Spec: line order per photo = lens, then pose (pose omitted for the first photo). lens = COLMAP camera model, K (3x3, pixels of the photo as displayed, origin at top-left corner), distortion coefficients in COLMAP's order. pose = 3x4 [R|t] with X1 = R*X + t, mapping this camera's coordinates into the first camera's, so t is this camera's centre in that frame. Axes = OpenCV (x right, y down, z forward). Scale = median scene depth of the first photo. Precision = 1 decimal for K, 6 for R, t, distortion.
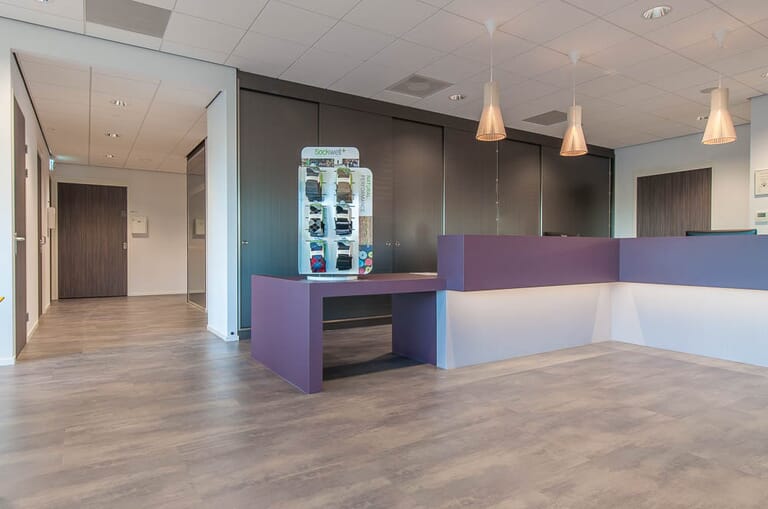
lens RADIAL K [[459.1, 0, 380.0], [0, 459.1, 257.5], [0, 0, 1]] dist [0.007082, -0.003439]
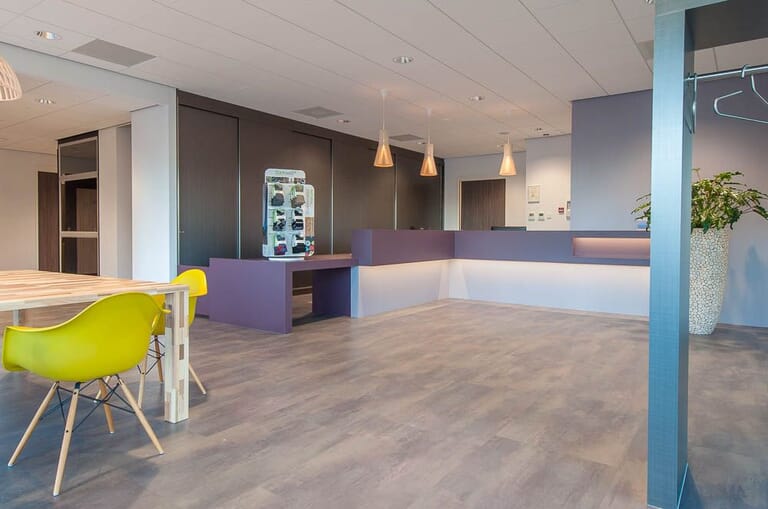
lens RADIAL K [[508.4, 0, 386.0], [0, 508.4, 252.1], [0, 0, 1]] dist [-0.004081, -0.000428]
pose [[0.925628, -0.012052, 0.378243, -0.423320], [0.002003, 0.999635, 0.026952, -0.020713], [-0.378429, -0.024190, 0.925314, -0.615516]]
